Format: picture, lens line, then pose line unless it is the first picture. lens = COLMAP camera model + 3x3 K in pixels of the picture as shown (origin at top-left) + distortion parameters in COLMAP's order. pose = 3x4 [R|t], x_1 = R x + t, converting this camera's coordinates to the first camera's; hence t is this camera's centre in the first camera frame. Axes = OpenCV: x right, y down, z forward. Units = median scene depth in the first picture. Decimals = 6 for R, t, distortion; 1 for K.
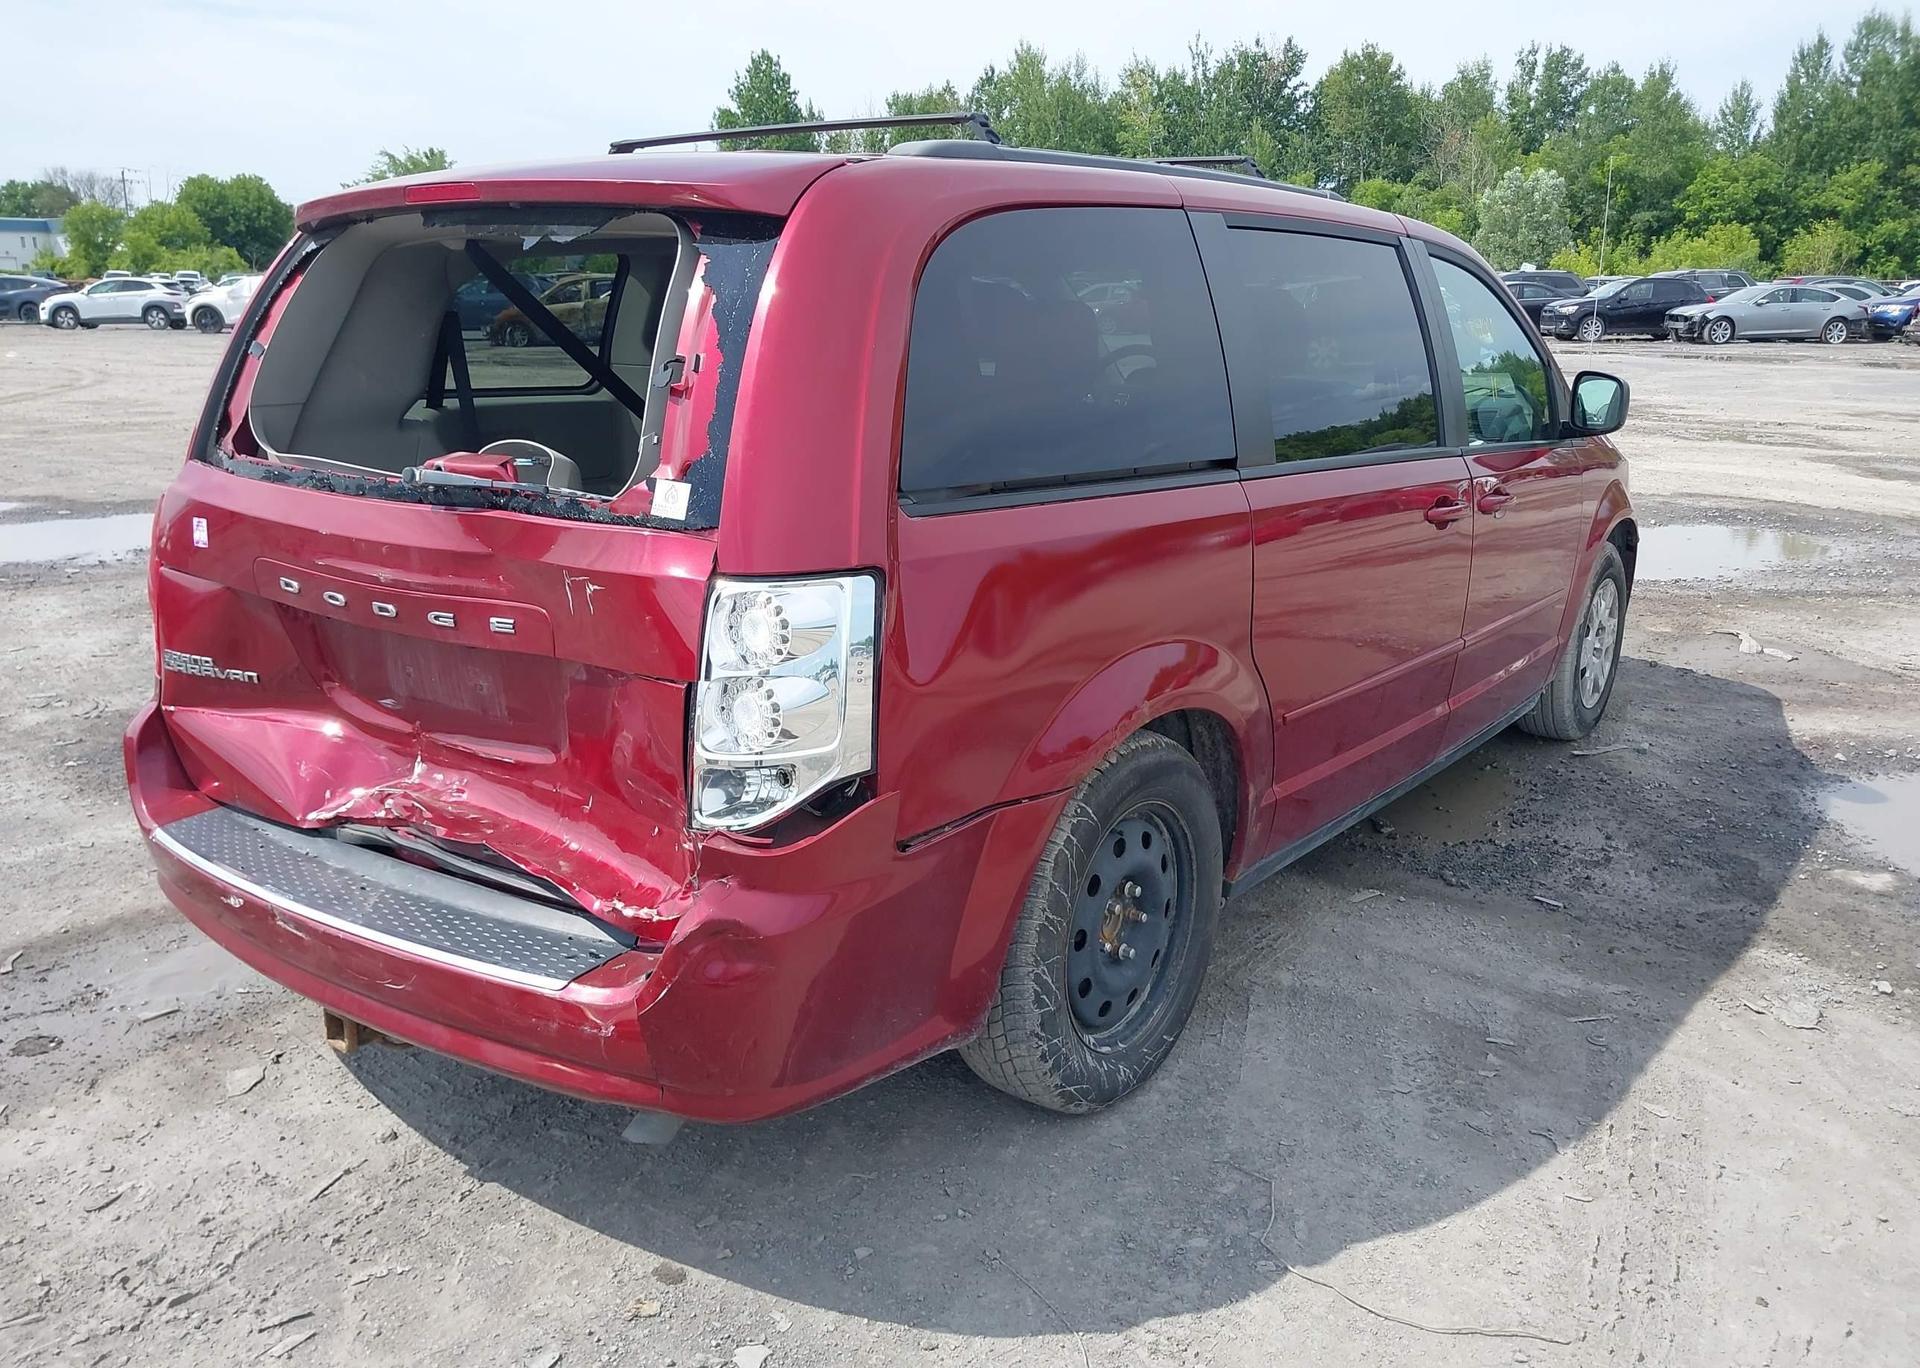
lens RADIAL K [[1554.8, 0, 1010.3], [0, 1554.8, 609.4], [0, 0, 1]] dist [0.029495, -0.049921]
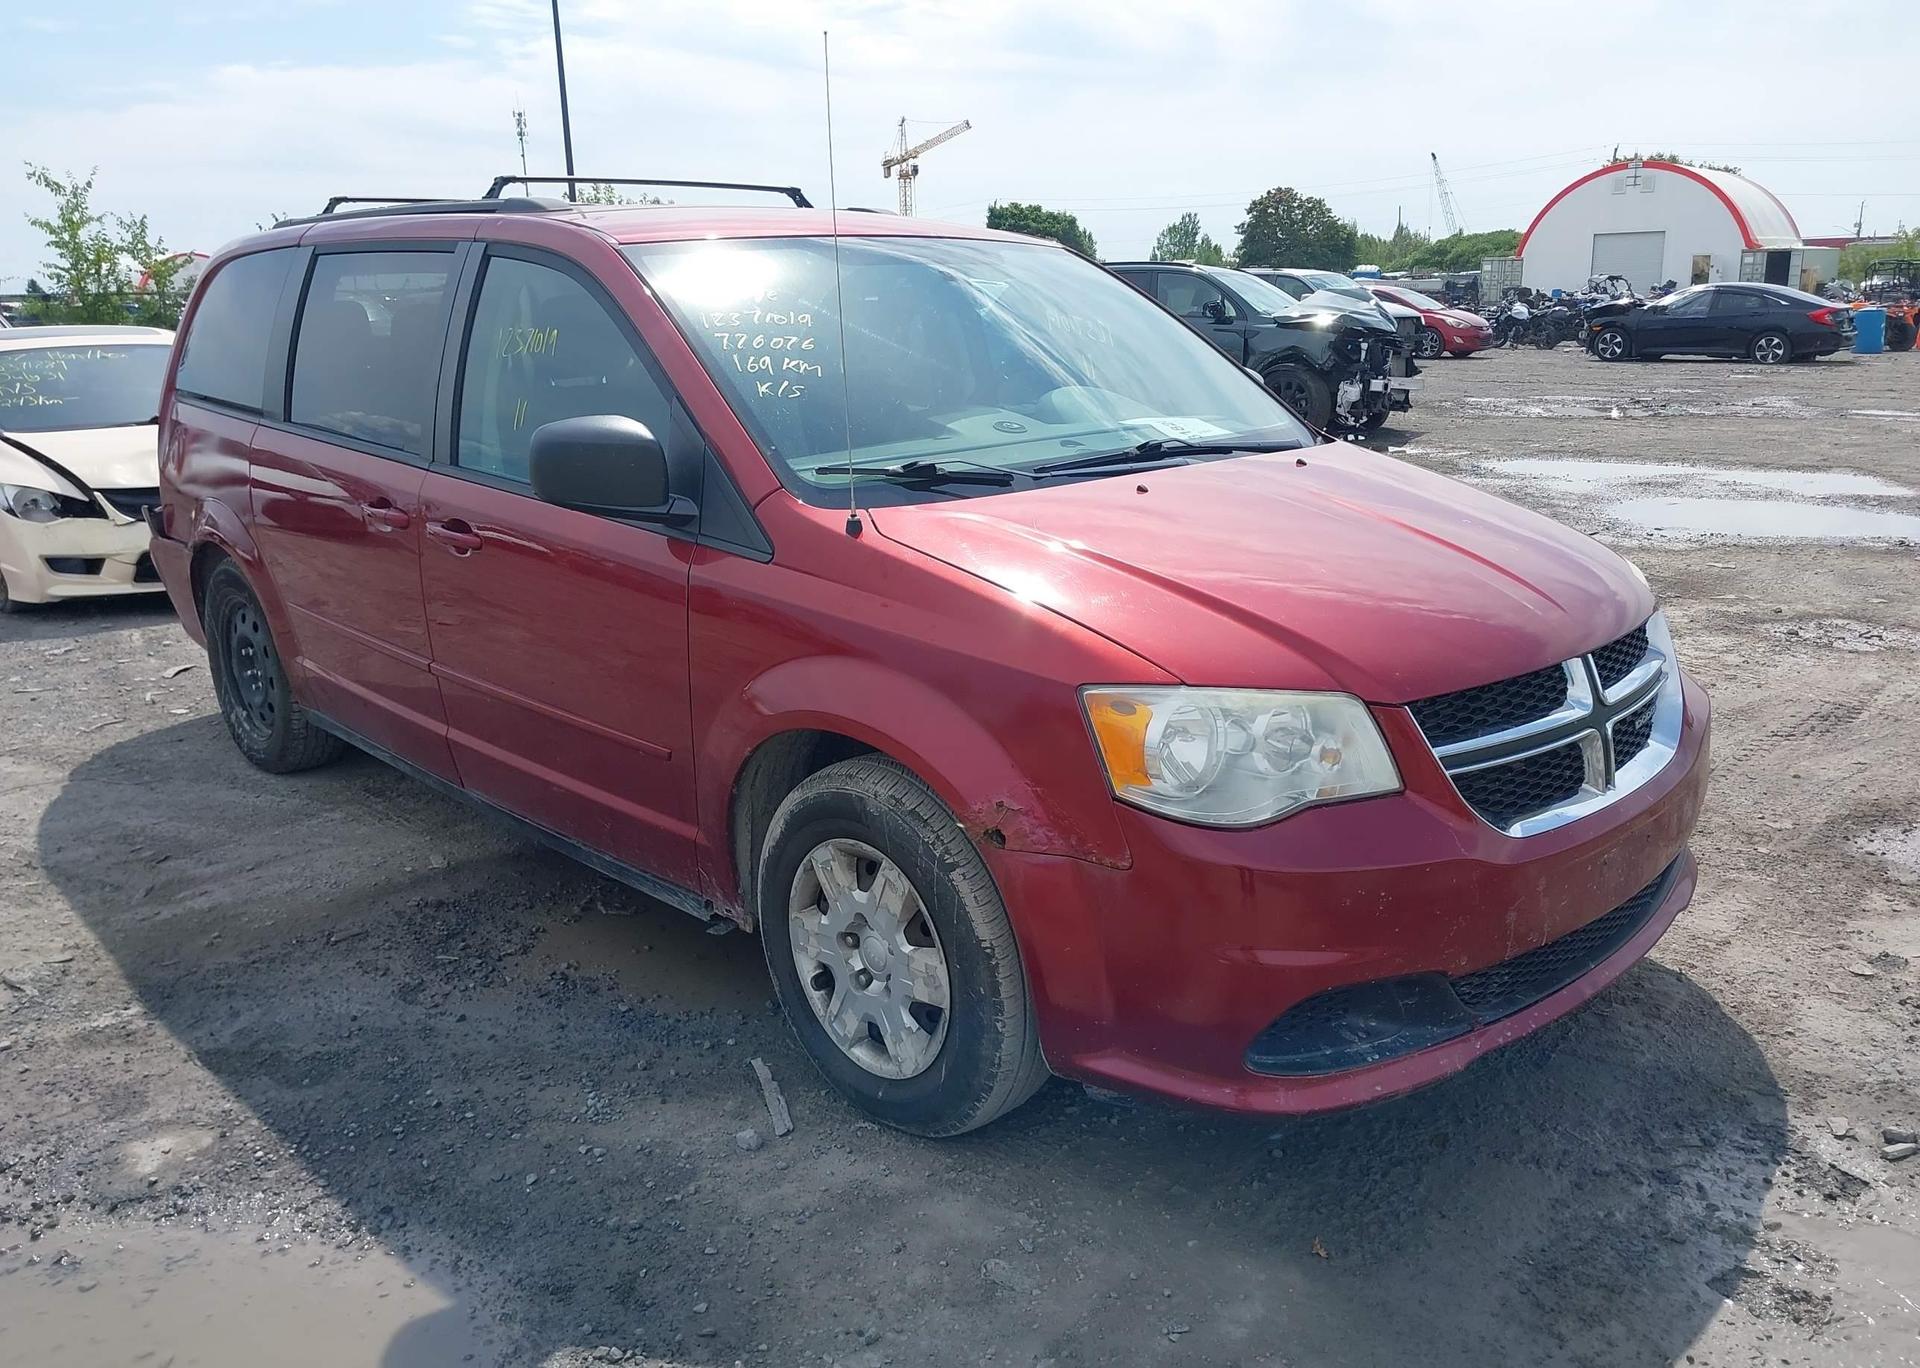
lens RADIAL K [[1554.8, 0, 956.9], [0, 1554.8, 689.6], [0, 0, 1]] dist [0.029495, -0.049921]
pose [[-0.205033, 0.240965, -0.948629, 1.315026], [-0.179862, 0.943438, 0.278522, -0.335240], [0.962087, 0.227729, -0.150095, 1.695102]]
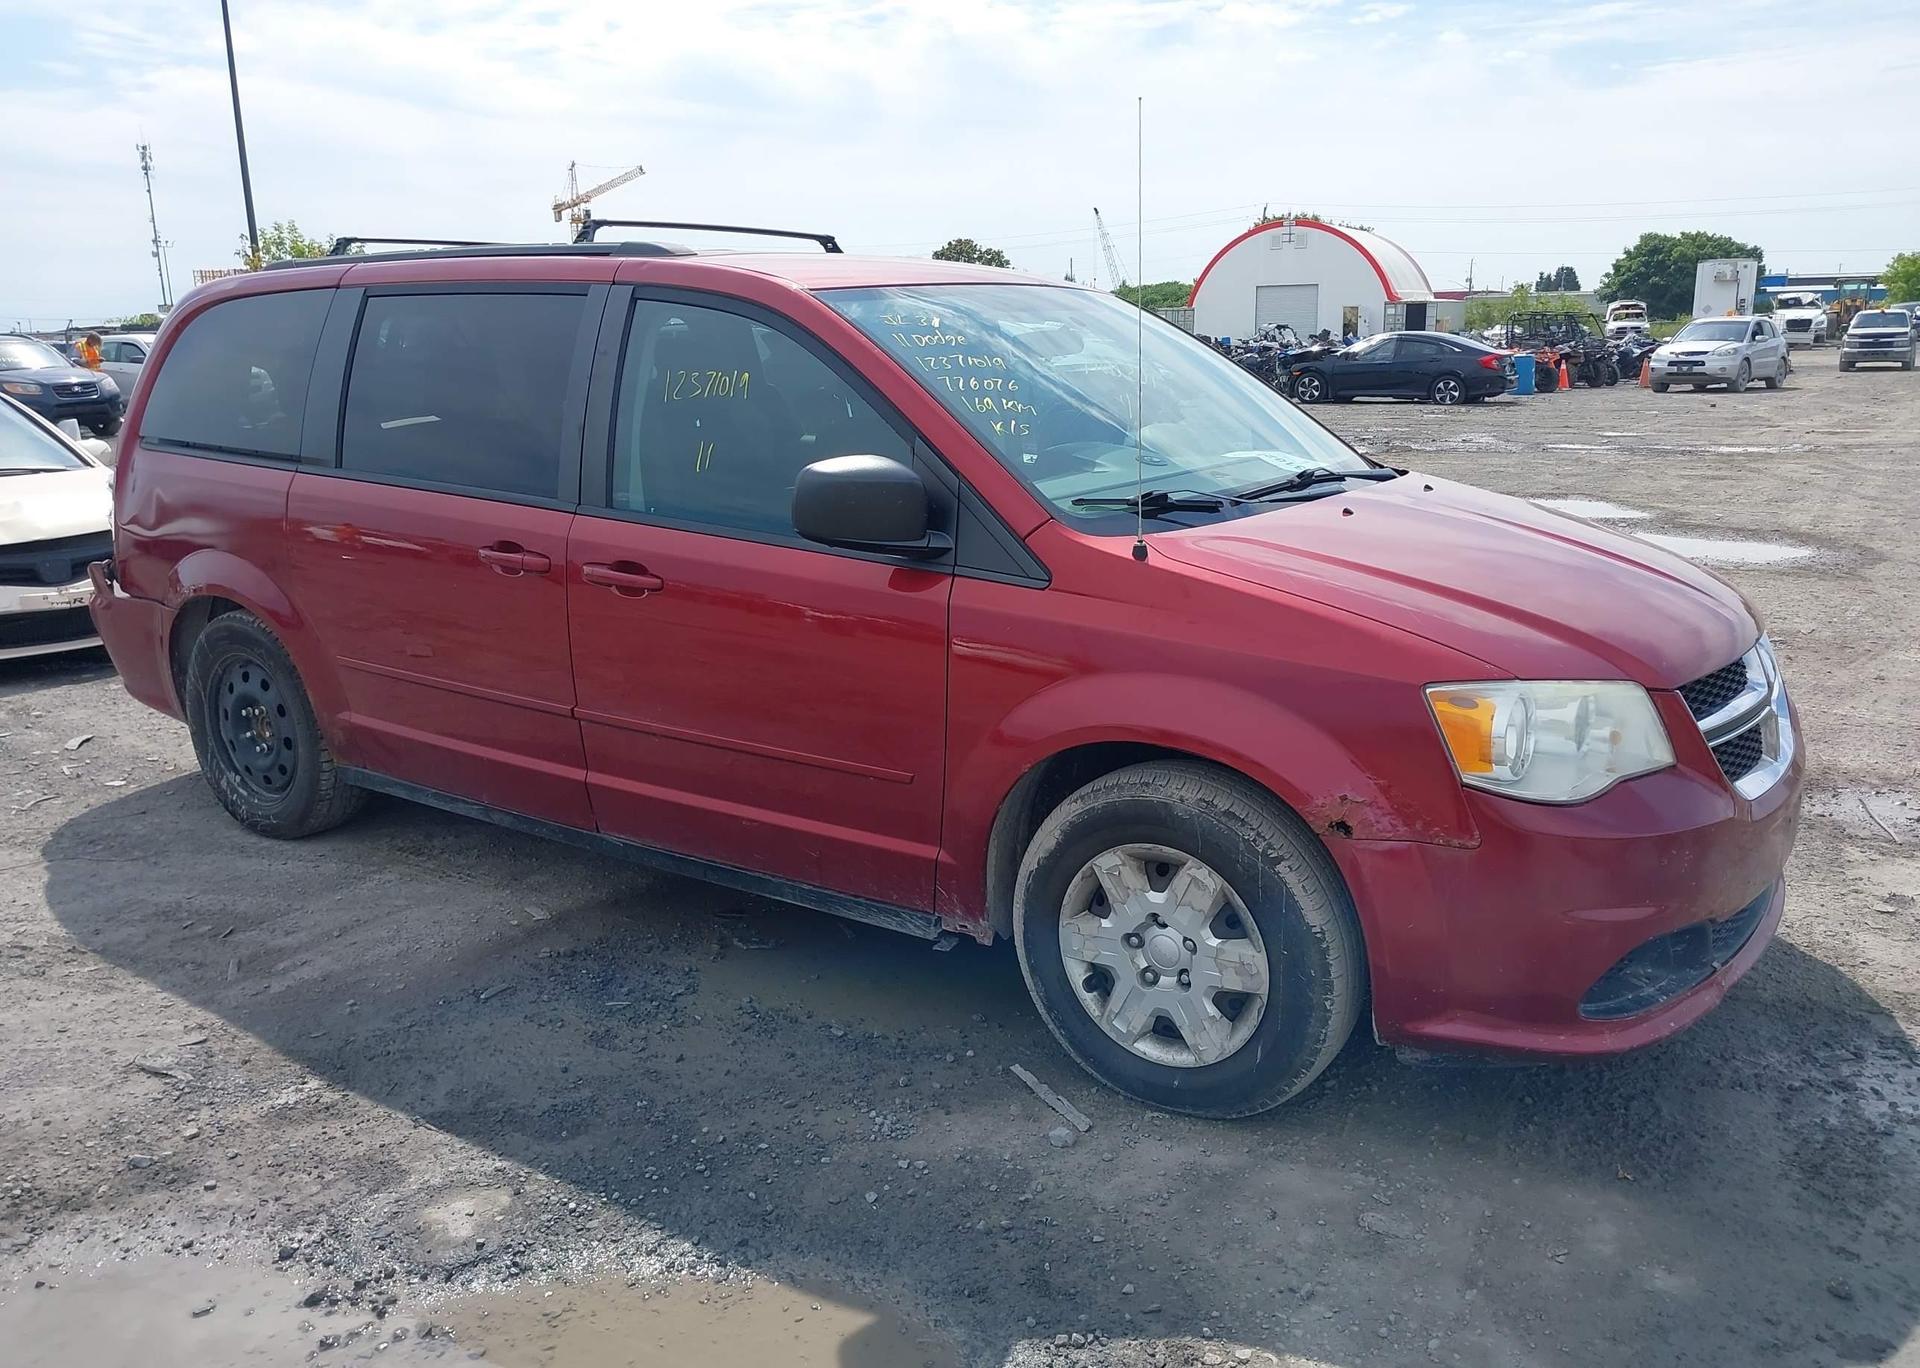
lens RADIAL K [[1554.8, 0, 966.1], [0, 1554.8, 680.2], [0, 0, 1]] dist [0.029495, -0.049921]
pose [[0.005147, 0.213107, -0.977015, 1.400725], [-0.186108, 0.960163, 0.208450, -0.274852], [0.982516, 0.180758, 0.044603, 1.385108]]
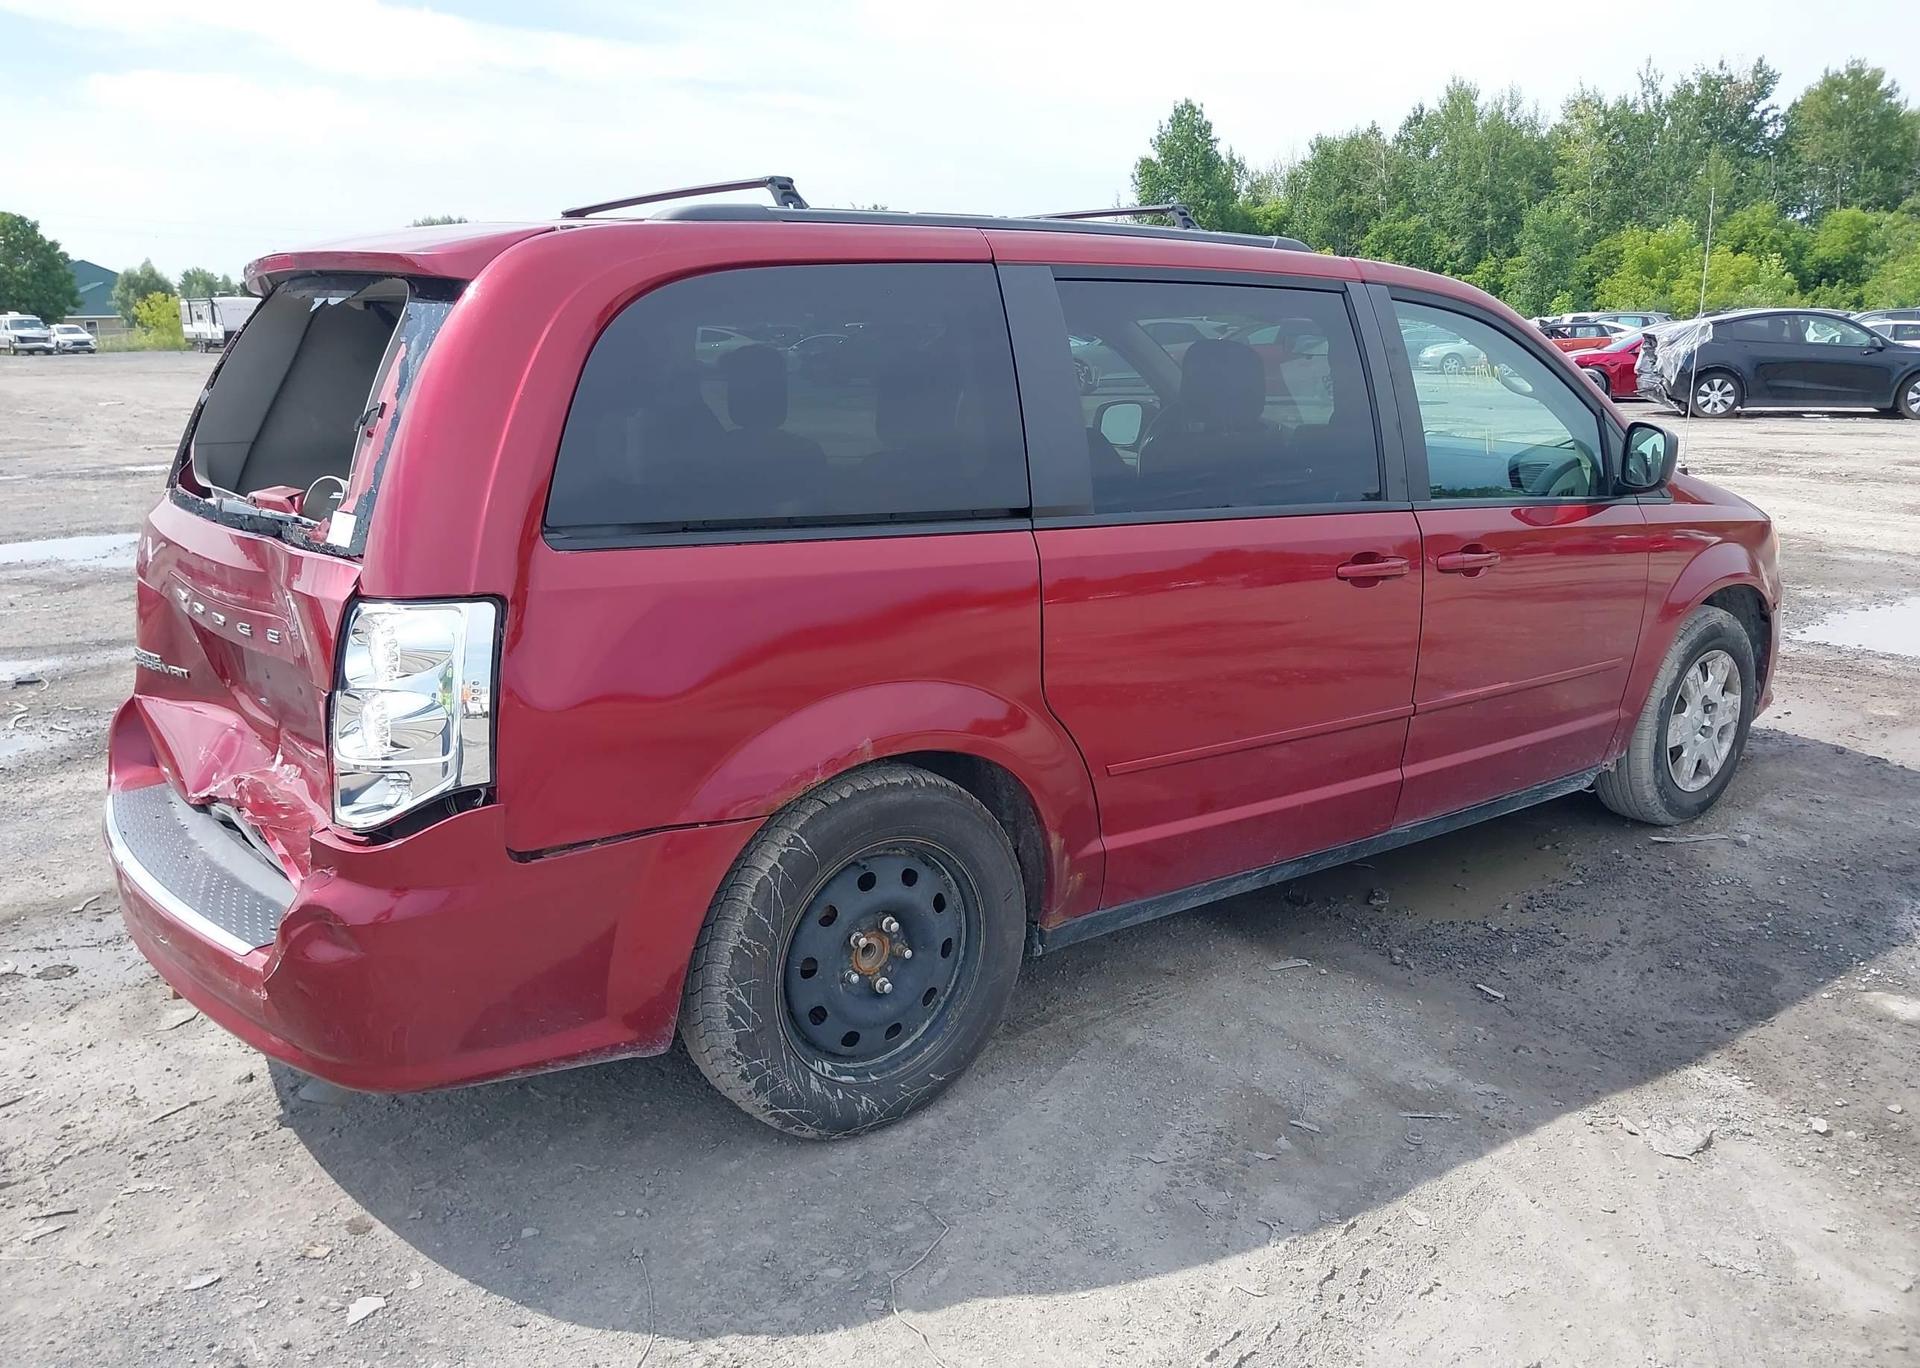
lens RADIAL K [[1554.8, 0, 1002.9], [0, 1554.8, 611.4], [0, 0, 1]] dist [0.029495, -0.049921]
pose [[0.962502, 0.039941, -0.268319, 0.349787], [-0.046910, 0.998707, -0.019608, -0.007453], [0.267189, 0.031459, 0.963131, 0.026219]]
